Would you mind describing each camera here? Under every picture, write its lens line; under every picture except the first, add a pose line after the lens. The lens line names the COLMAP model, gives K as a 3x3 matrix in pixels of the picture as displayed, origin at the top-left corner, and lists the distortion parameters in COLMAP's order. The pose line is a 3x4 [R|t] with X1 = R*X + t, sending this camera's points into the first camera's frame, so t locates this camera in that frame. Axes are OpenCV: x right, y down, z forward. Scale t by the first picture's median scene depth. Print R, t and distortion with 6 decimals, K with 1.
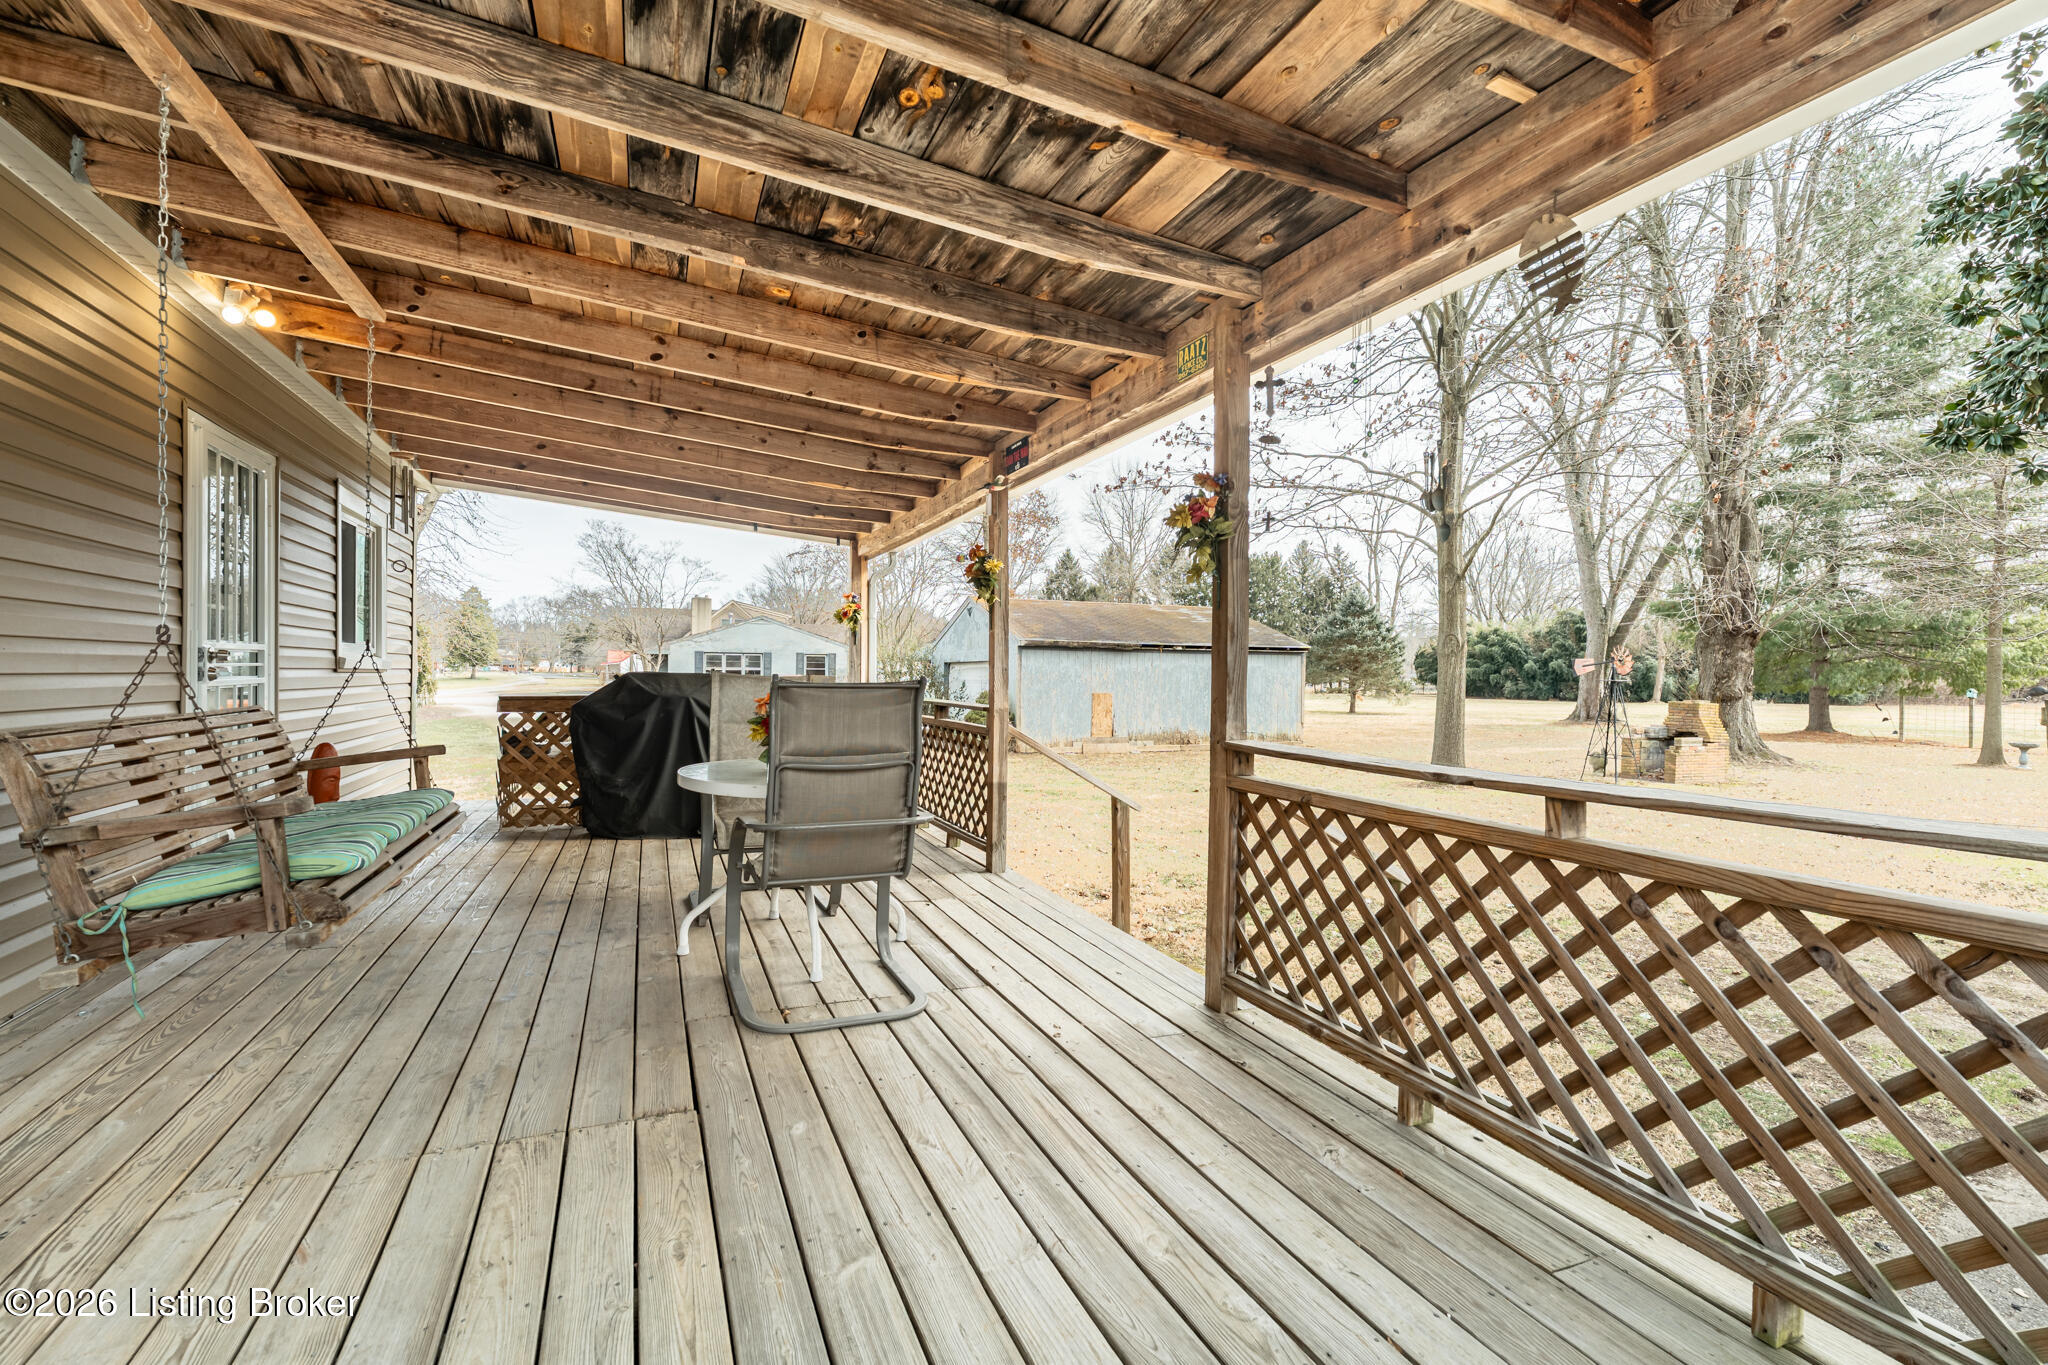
lens RADIAL K [[901.3, 0, 1012.2], [0, 901.3, 691.3], [0, 0, 1]] dist [-0.009354, -0.000396]
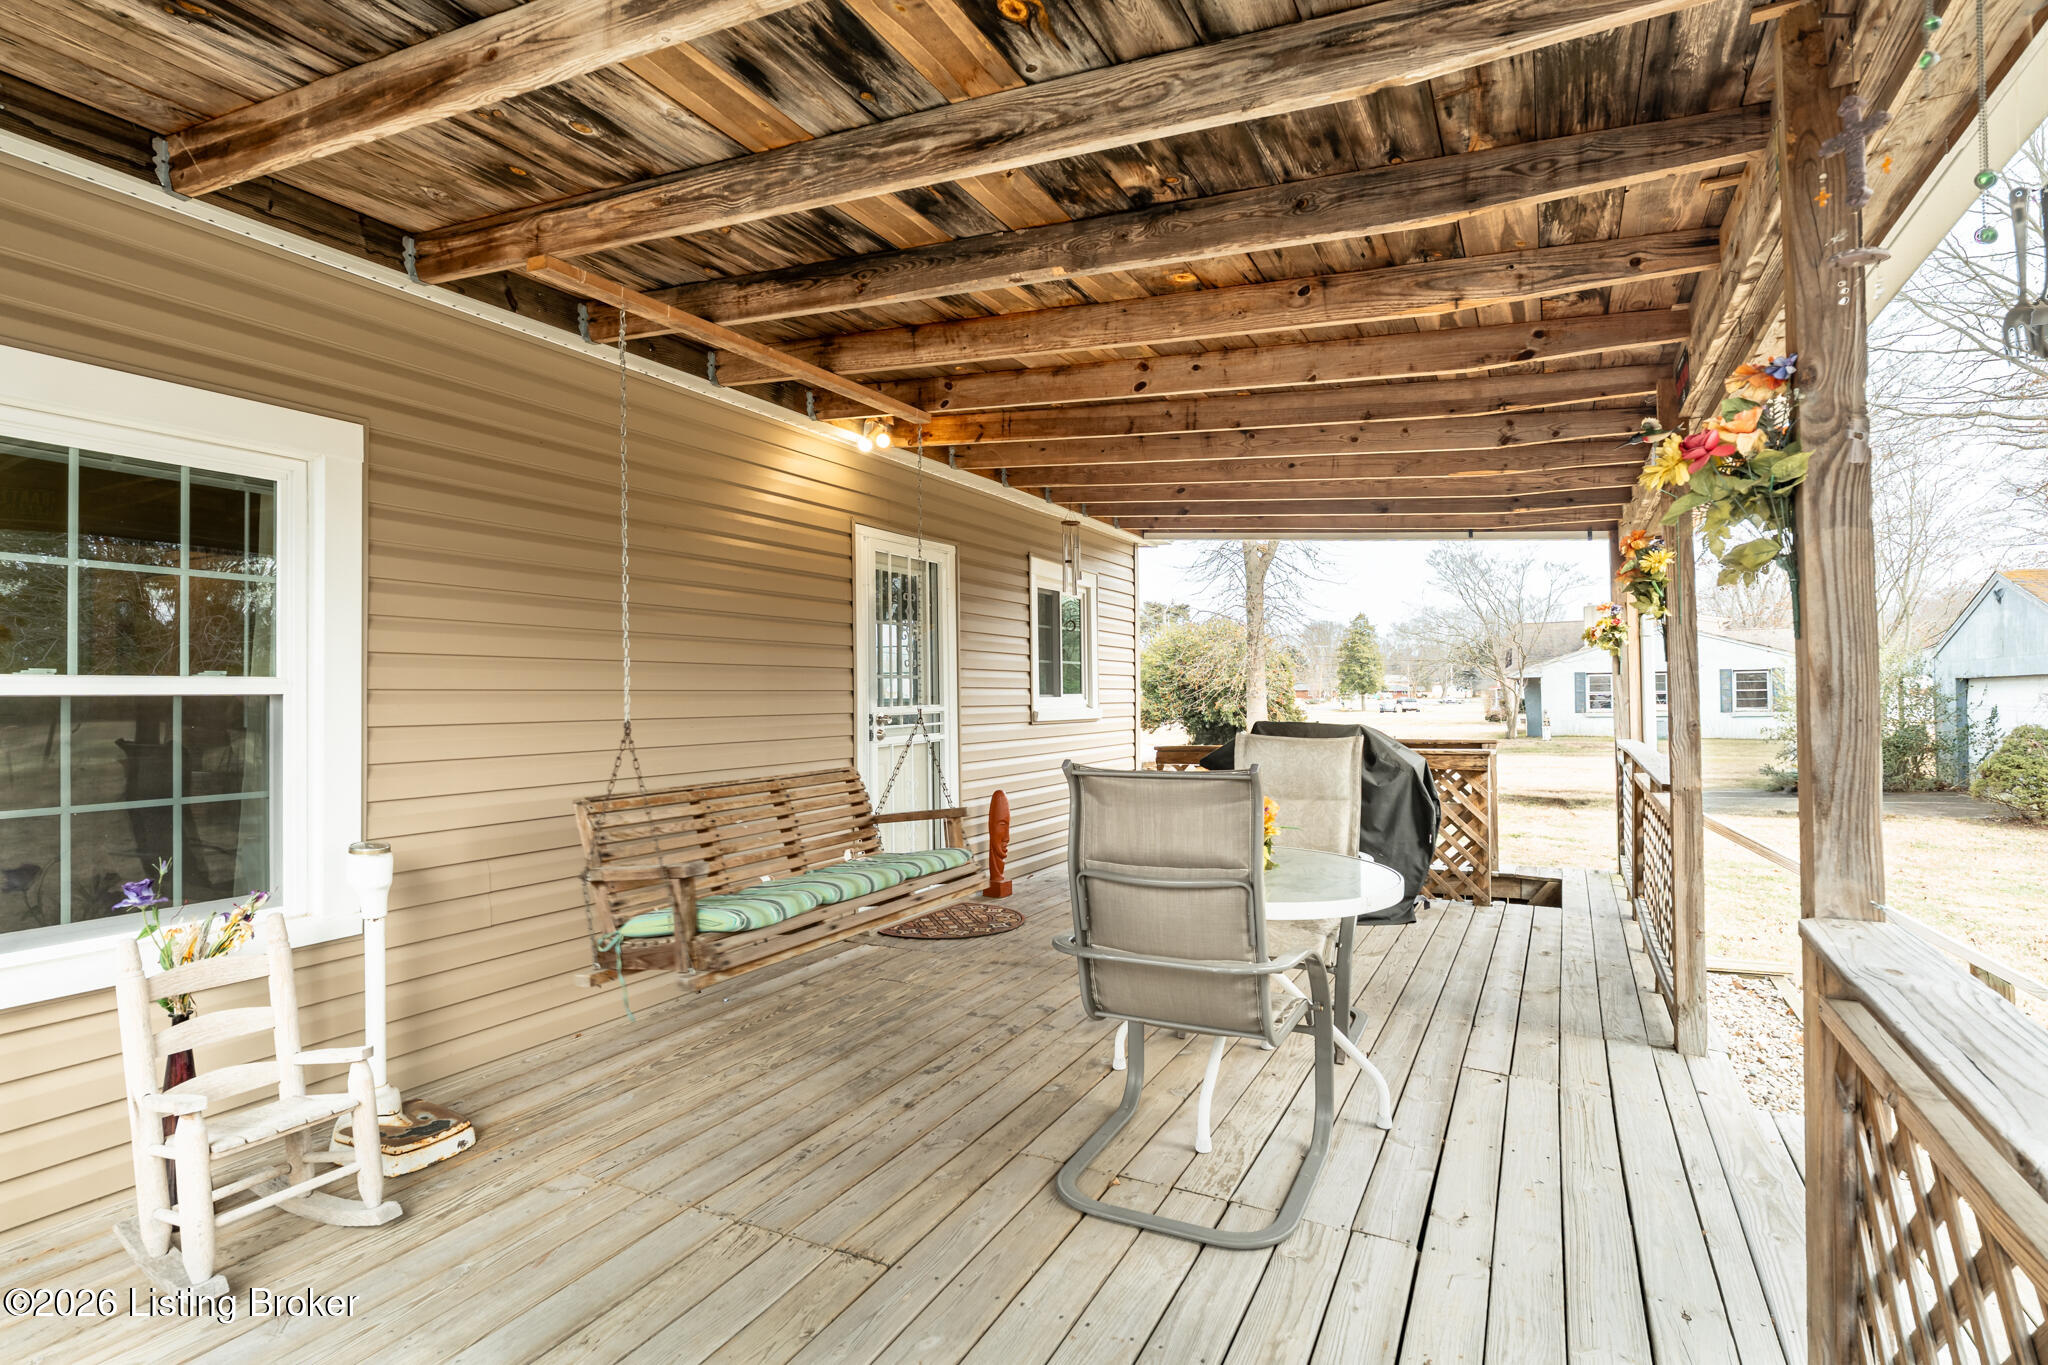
lens RADIAL K [[1001.8, 0, 1023.0], [0, 1001.8, 686.6], [0, 0, 1]] dist [-0.011308, 0.000303]
pose [[0.638480, -0.029770, -0.769062, 0.335862], [0.005666, 0.999406, -0.033982, -0.044036], [0.769618, 0.017340, 0.638270, 0.316806]]
